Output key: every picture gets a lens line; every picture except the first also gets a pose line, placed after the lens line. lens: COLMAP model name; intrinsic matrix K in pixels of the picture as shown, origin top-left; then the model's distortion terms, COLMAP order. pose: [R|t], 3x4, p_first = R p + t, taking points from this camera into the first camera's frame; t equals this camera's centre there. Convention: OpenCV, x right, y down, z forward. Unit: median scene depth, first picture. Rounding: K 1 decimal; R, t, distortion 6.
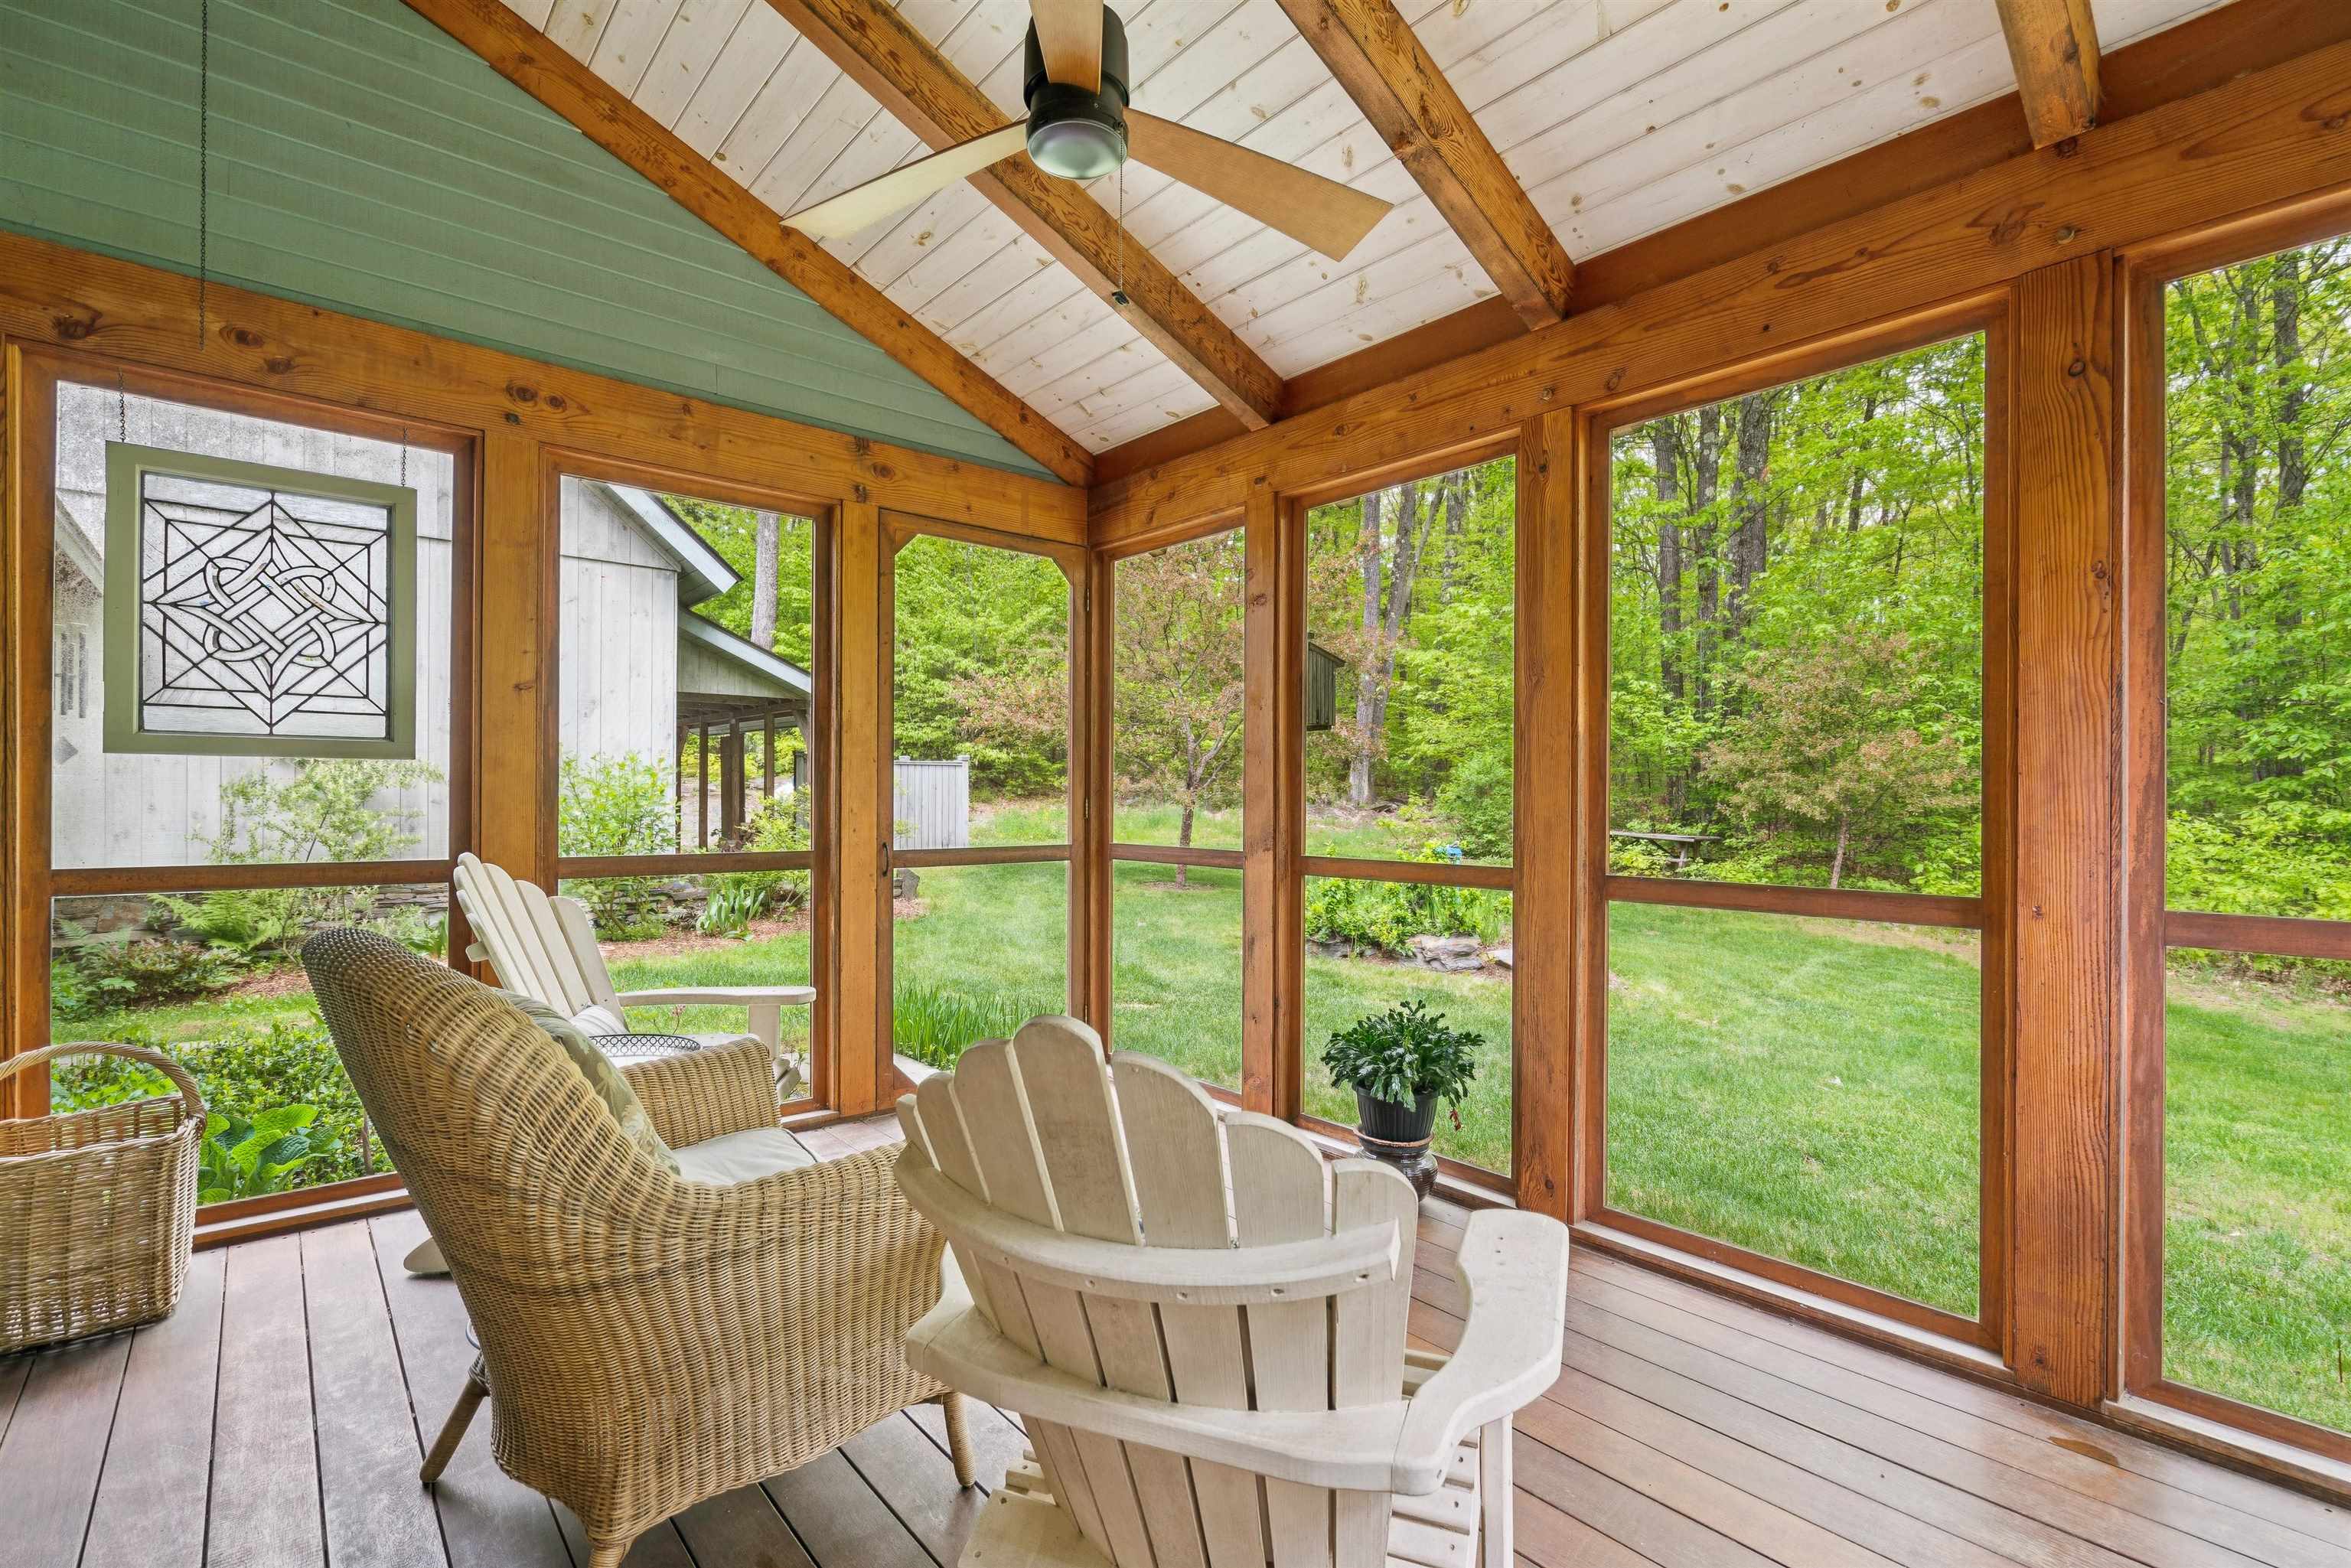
lens RADIAL K [[1071.1, 0, 1160.1], [0, 1071.1, 785.0], [0, 0, 1]] dist [-0.001281, 0.001897]
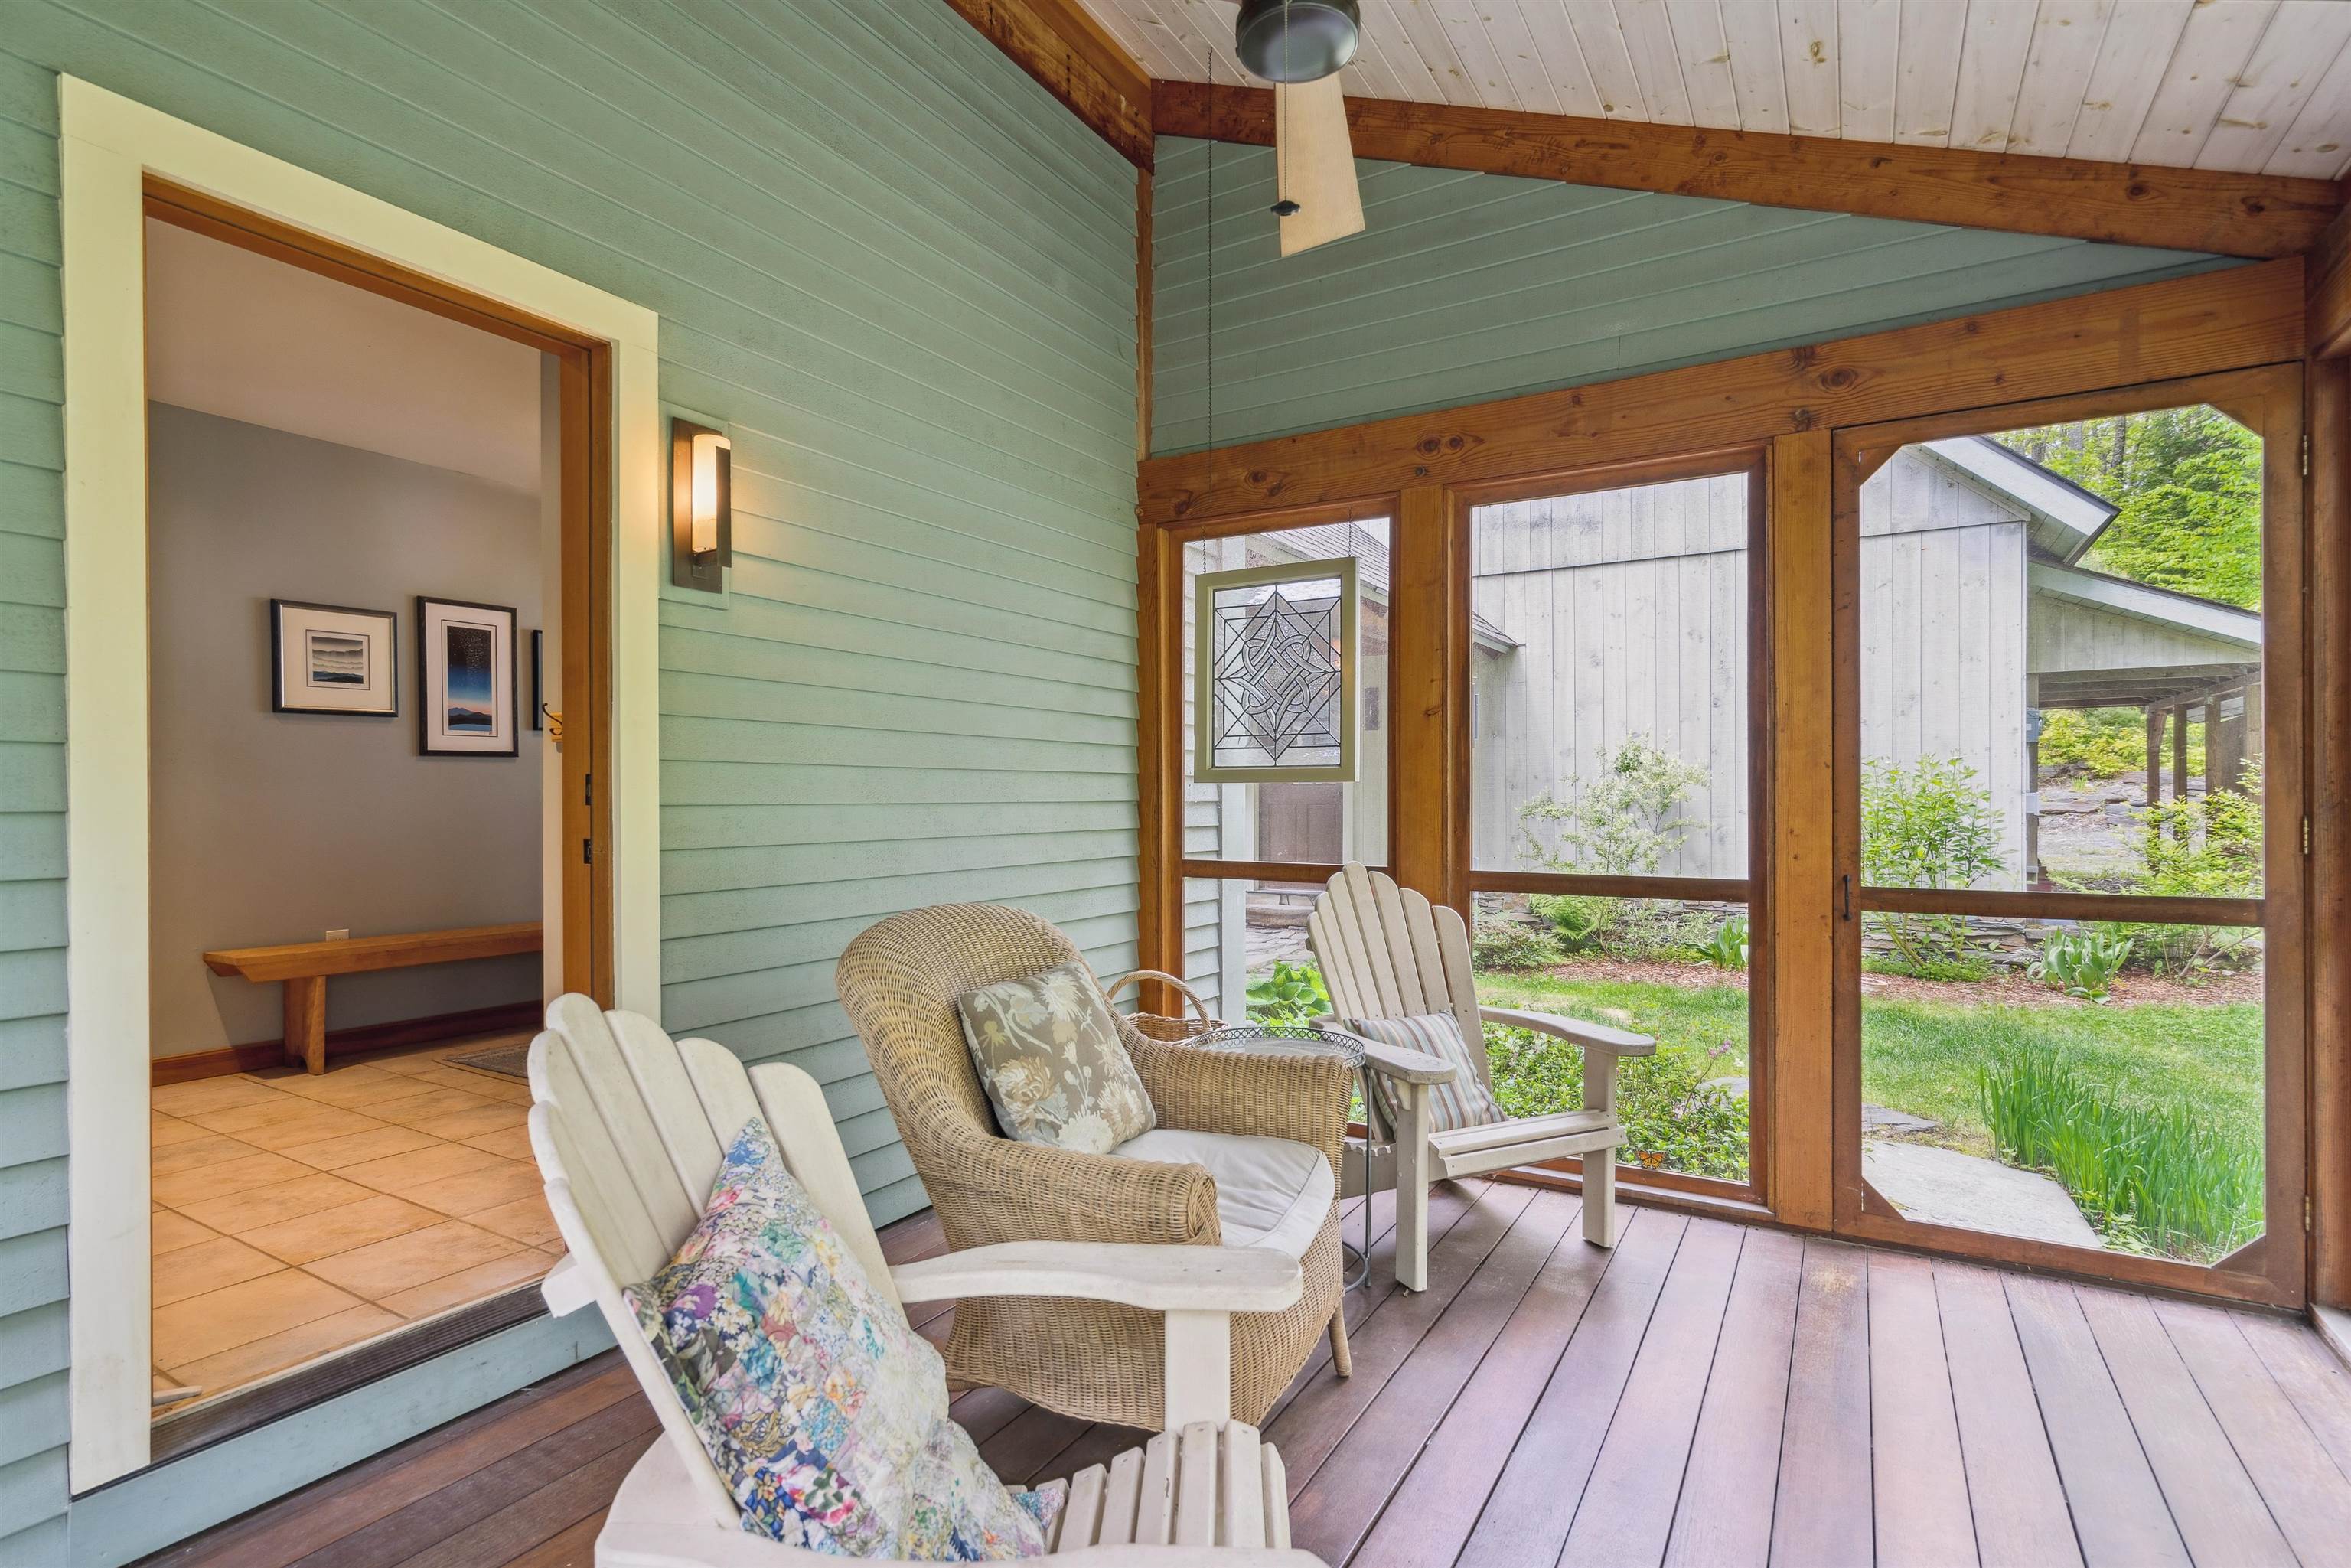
lens RADIAL K [[1161.1, 0, 1151.6], [0, 1161.1, 802.9], [0, 0, 1]] dist [0.003978, 0.000551]
pose [[0.305129, -0.007092, -0.952284, 0.410114], [0.006922, 0.999962, -0.005230, 0.004607], [0.952286, -0.004996, 0.305167, 0.331787]]
